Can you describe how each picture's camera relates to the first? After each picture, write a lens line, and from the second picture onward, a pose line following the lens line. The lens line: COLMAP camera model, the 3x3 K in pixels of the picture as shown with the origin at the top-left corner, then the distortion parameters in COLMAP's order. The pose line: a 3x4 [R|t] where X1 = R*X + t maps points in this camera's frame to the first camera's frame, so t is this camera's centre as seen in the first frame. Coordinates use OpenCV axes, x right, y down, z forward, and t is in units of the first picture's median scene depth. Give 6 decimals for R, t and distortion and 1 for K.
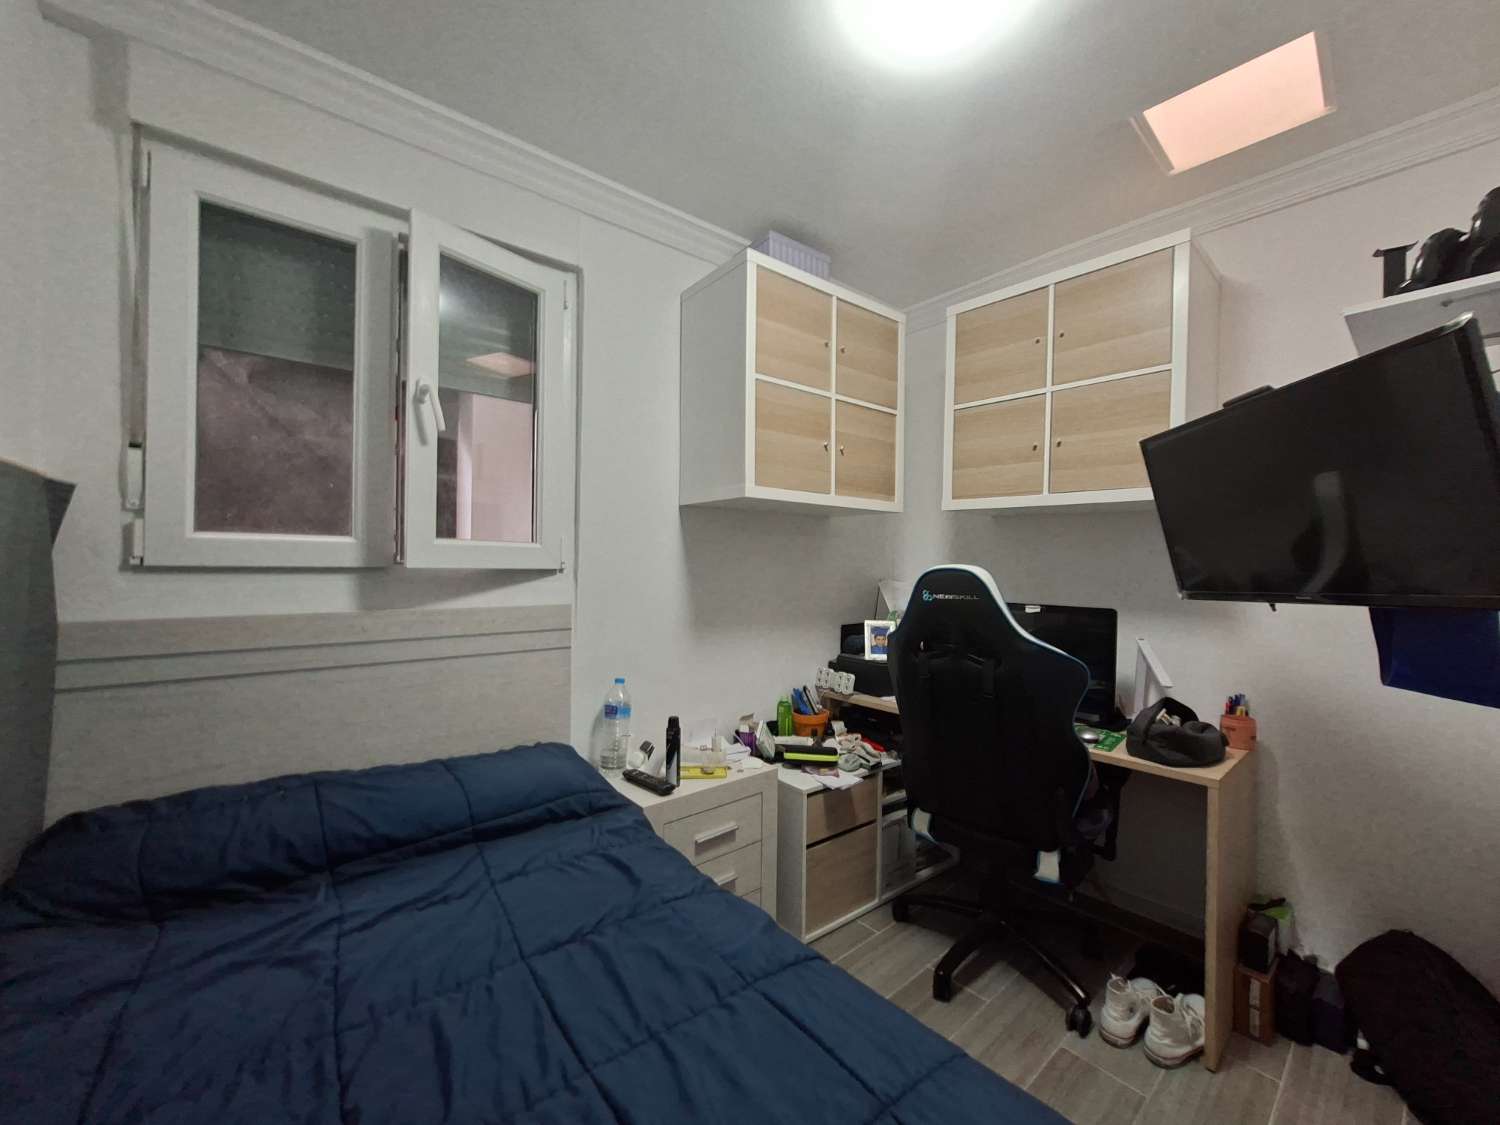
lens RADIAL K [[593.5, 0, 749.7], [0, 593.5, 562.5], [0, 0, 1]] dist [-0.006042, -0.000280]
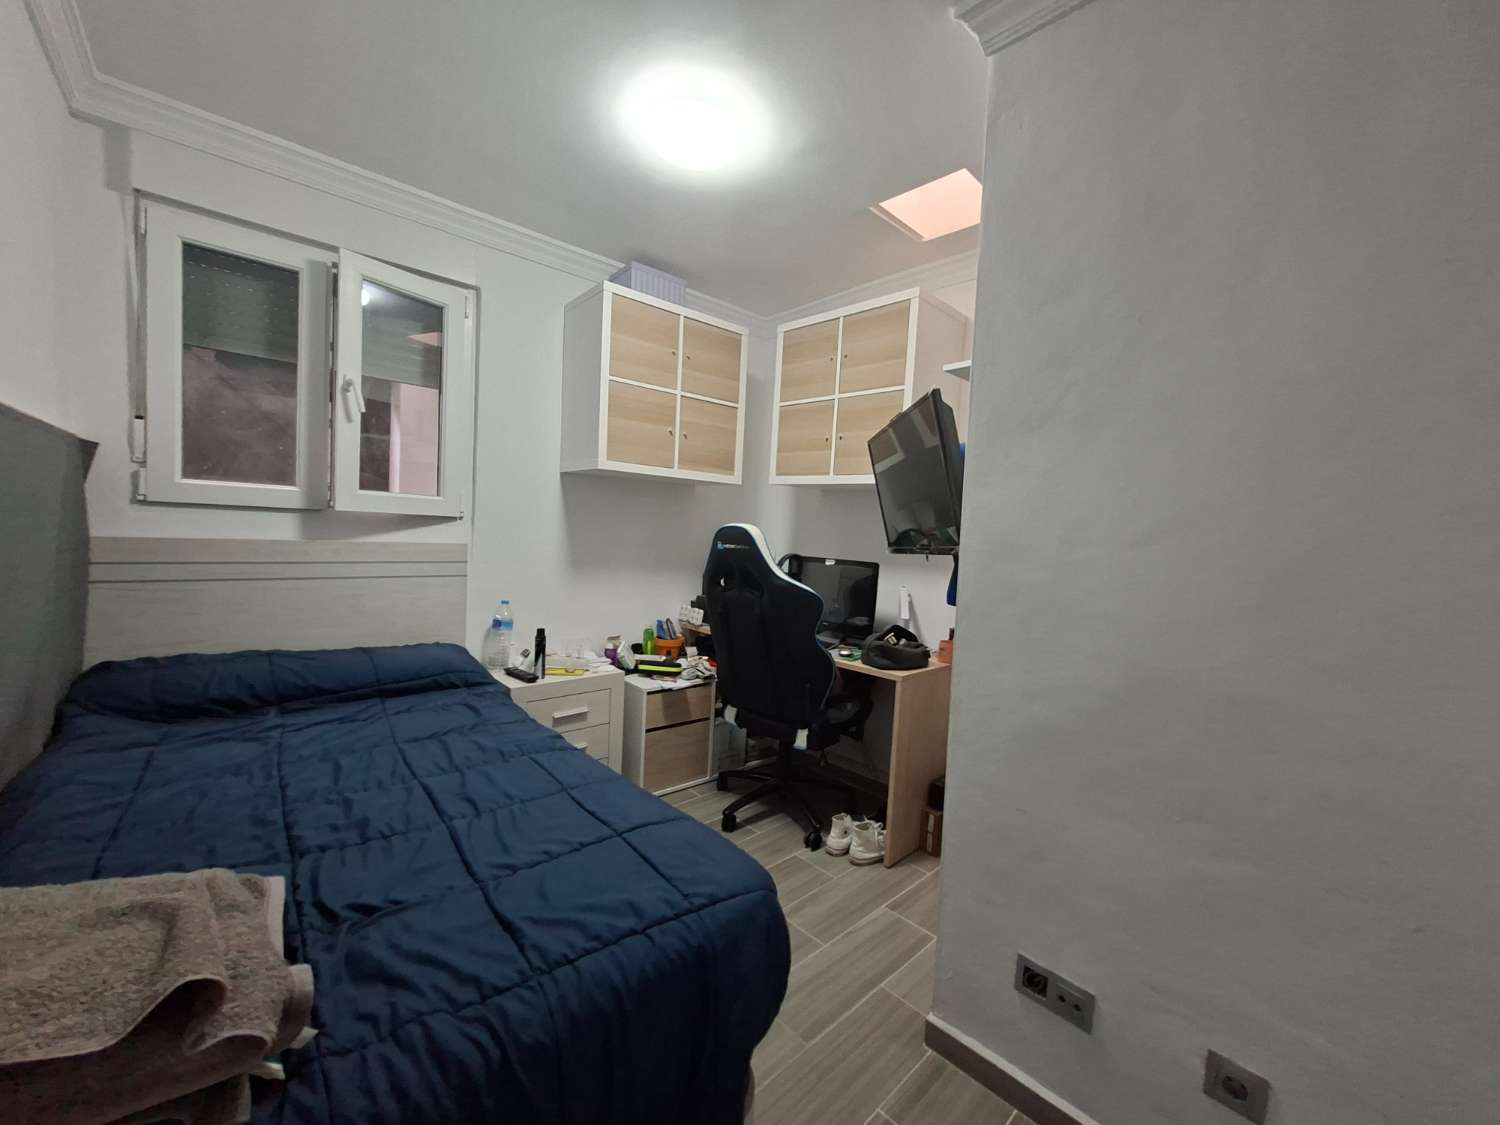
lens RADIAL K [[593.5, 0, 749.0], [0, 593.5, 559.8], [0, 0, 1]] dist [-0.006042, -0.000280]
pose [[0.998389, 0.035693, 0.044113, 0.316314], [-0.037980, 0.997917, 0.052151, 0.014882], [-0.042159, -0.053742, 0.997664, -0.414442]]
